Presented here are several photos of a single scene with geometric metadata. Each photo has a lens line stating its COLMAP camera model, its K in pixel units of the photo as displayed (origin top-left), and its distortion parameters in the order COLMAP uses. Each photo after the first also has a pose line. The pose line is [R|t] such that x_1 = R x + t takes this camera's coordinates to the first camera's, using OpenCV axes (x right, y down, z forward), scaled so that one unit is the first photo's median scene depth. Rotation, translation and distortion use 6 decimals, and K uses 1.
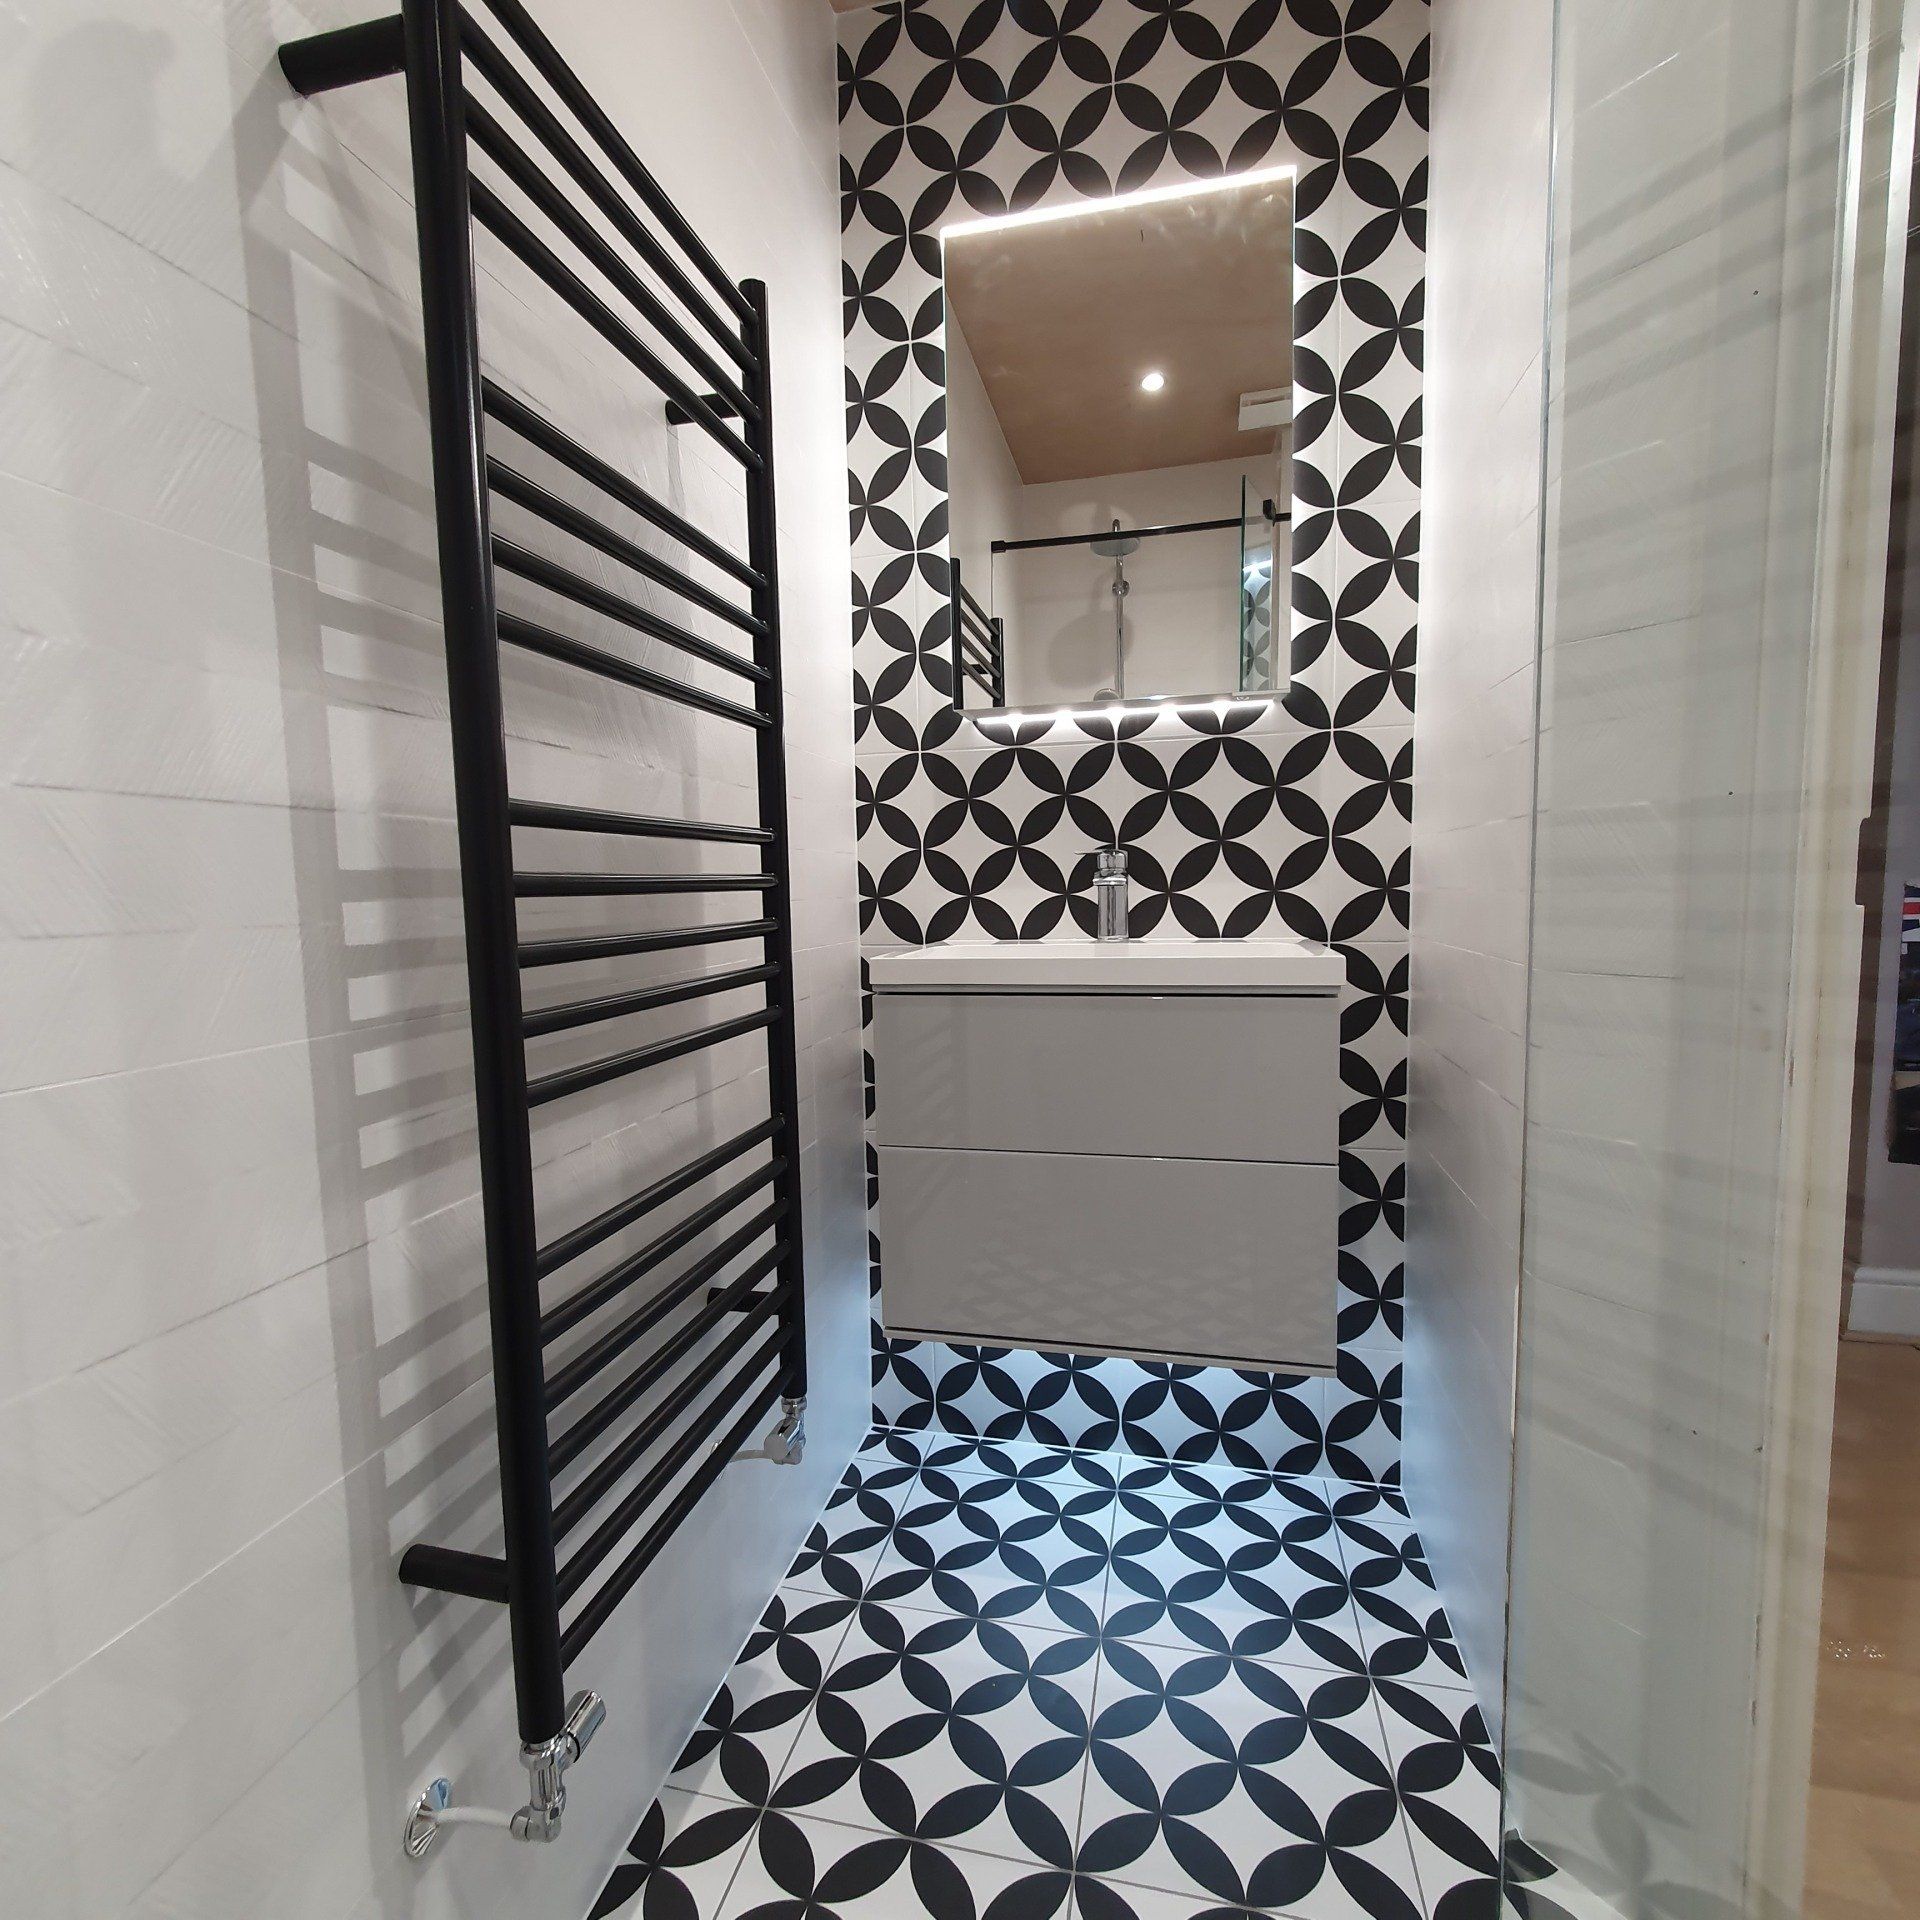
lens RADIAL K [[1007.5, 0, 952.5], [0, 1007.5, 965.5], [0, 0, 1]] dist [0.007812, -0.002812]
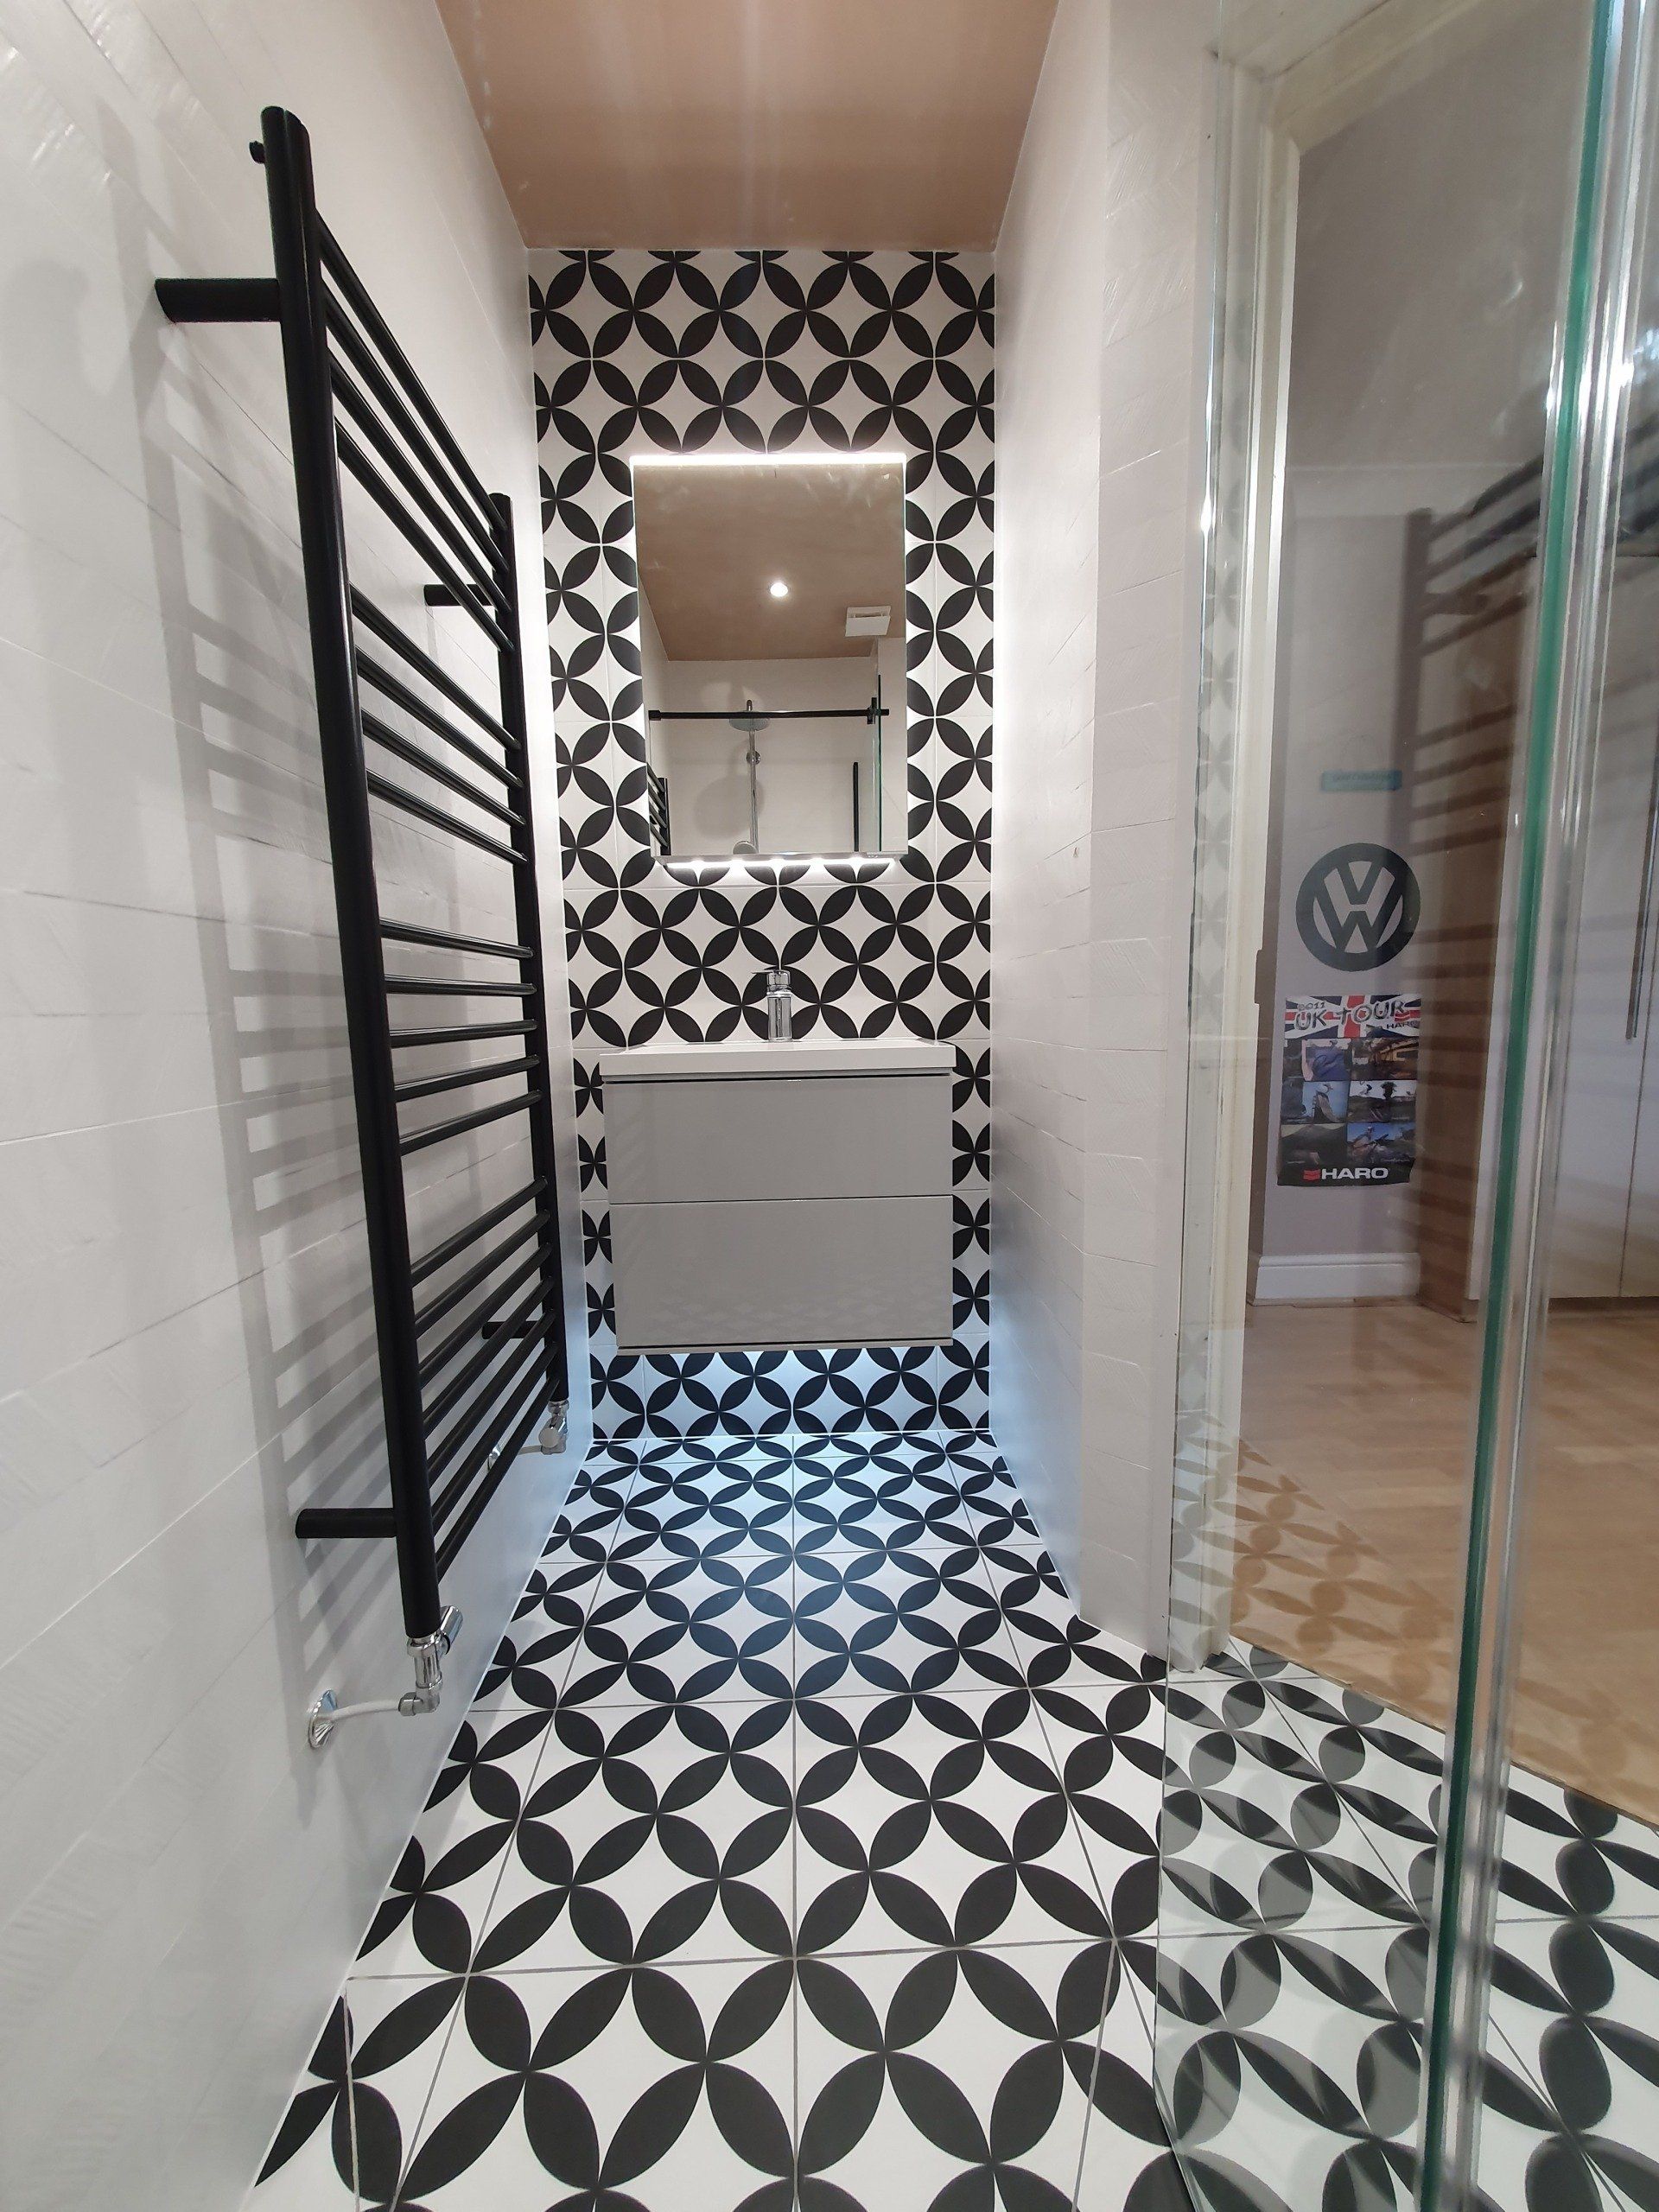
lens RADIAL K [[869.6, 0, 827.2], [0, 869.6, 1109.9], [0, 0, 1]] dist [0.004402, 0.000192]
pose [[0.964588, -0.032519, 0.261748, -0.106015], [0.023199, 0.998985, 0.038619, 0.029659], [-0.262738, -0.031179, 0.964363, -0.129273]]
